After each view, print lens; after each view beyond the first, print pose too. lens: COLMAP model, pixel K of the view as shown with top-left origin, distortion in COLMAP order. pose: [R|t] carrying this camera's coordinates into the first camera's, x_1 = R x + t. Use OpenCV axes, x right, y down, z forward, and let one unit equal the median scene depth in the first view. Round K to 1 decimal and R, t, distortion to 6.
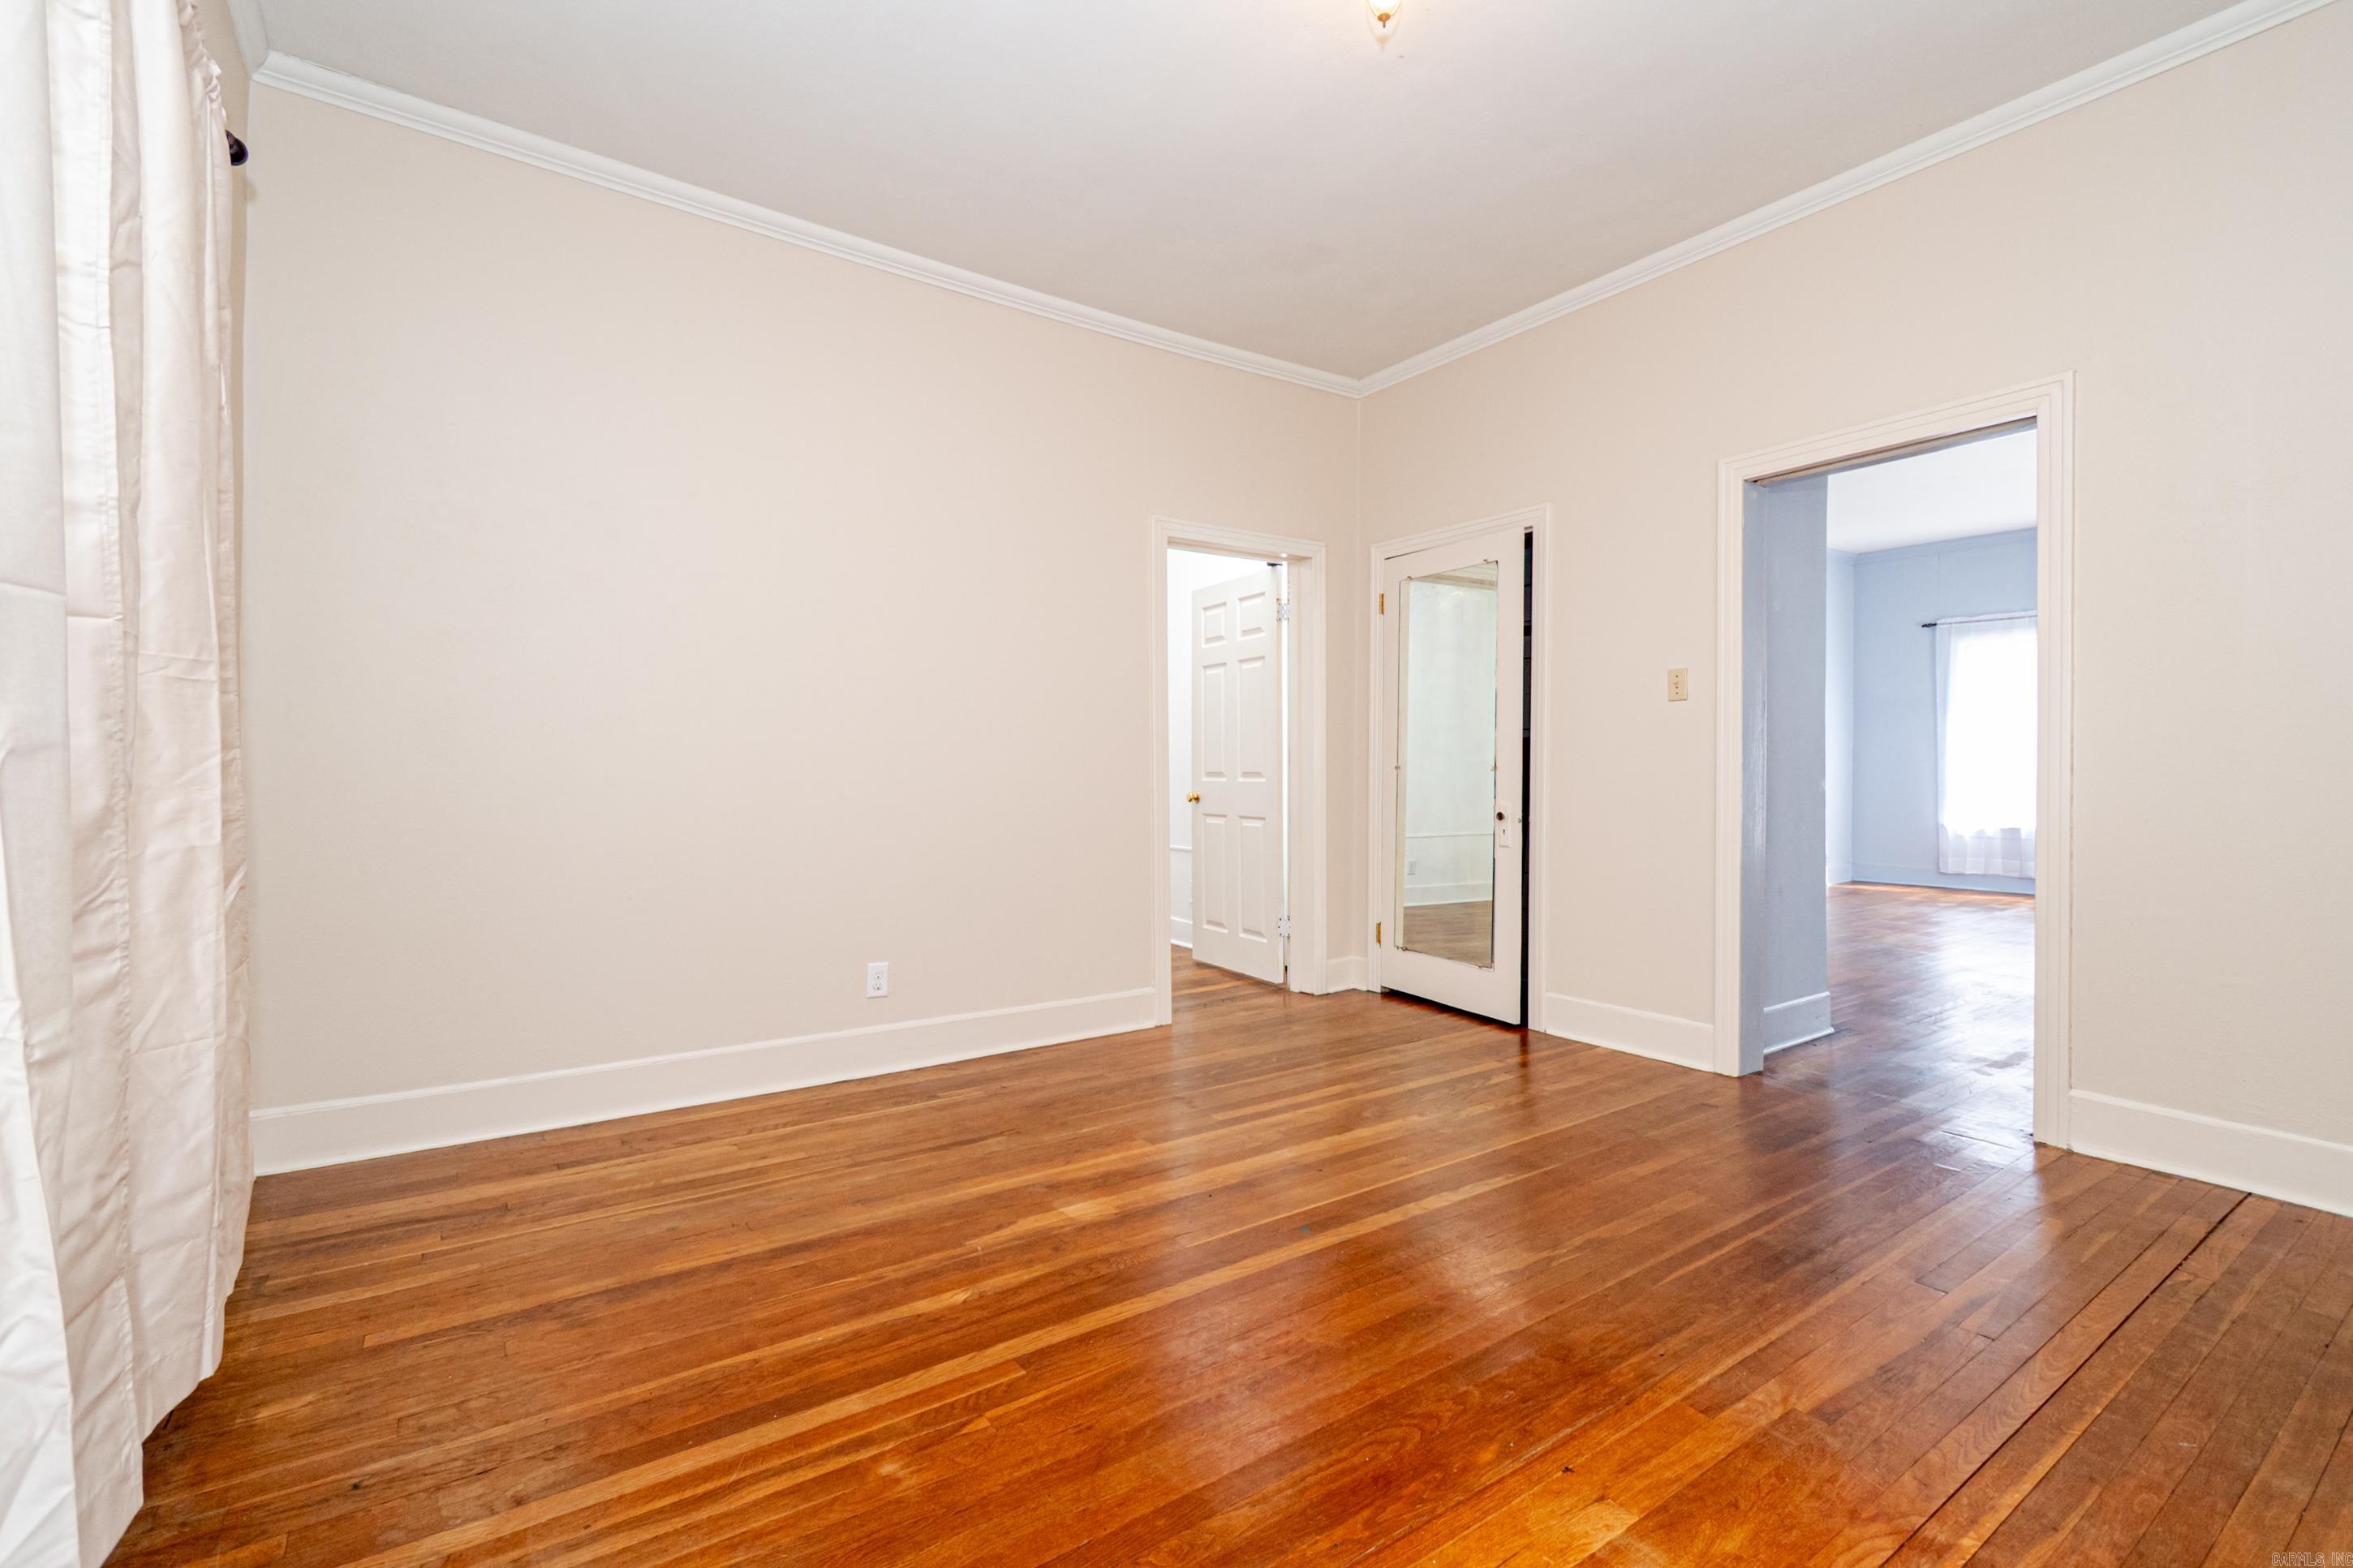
lens RADIAL K [[1047.8, 0, 1179.0], [0, 1047.8, 779.4], [0, 0, 1]] dist [0.006941, -0.005159]
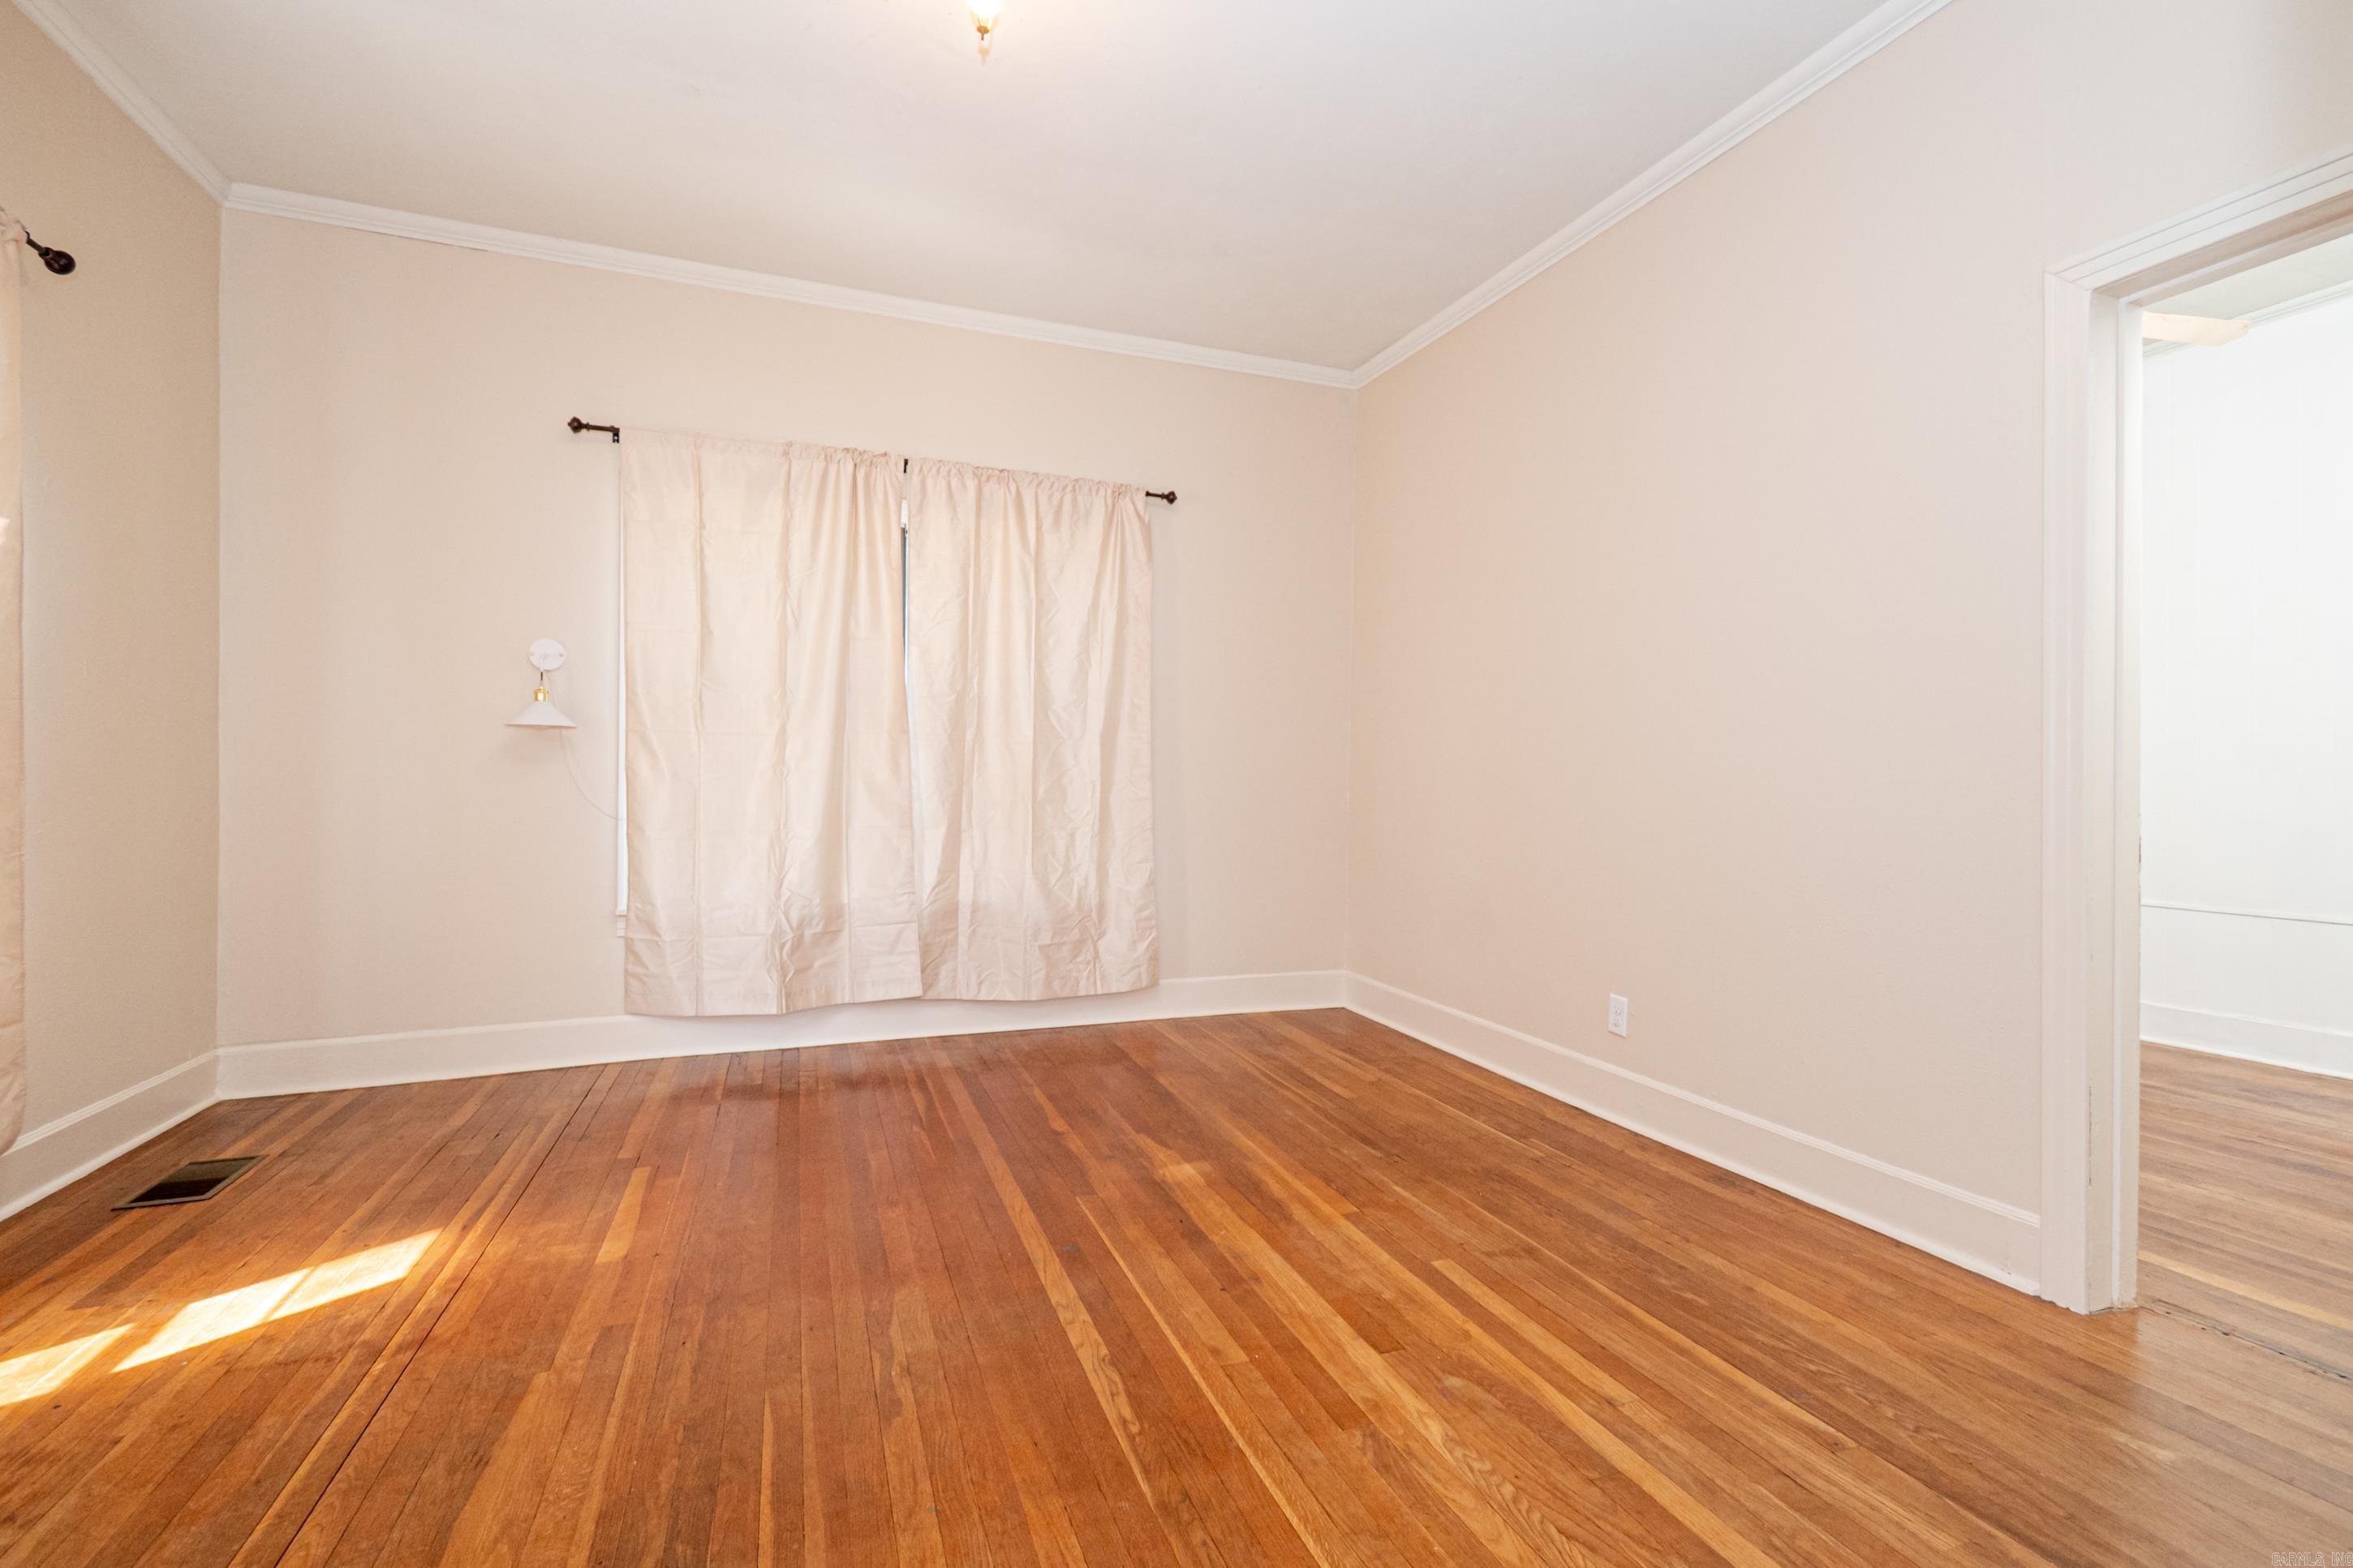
lens RADIAL K [[1047.8, 0, 1179.0], [0, 1047.8, 779.4], [0, 0, 1]] dist [0.006941, -0.005159]
pose [[-0.255832, -0.002823, -0.966717, 0.834216], [-0.015986, 0.999871, 0.001310, -0.005227], [0.966589, 0.015789, -0.255844, 1.081284]]
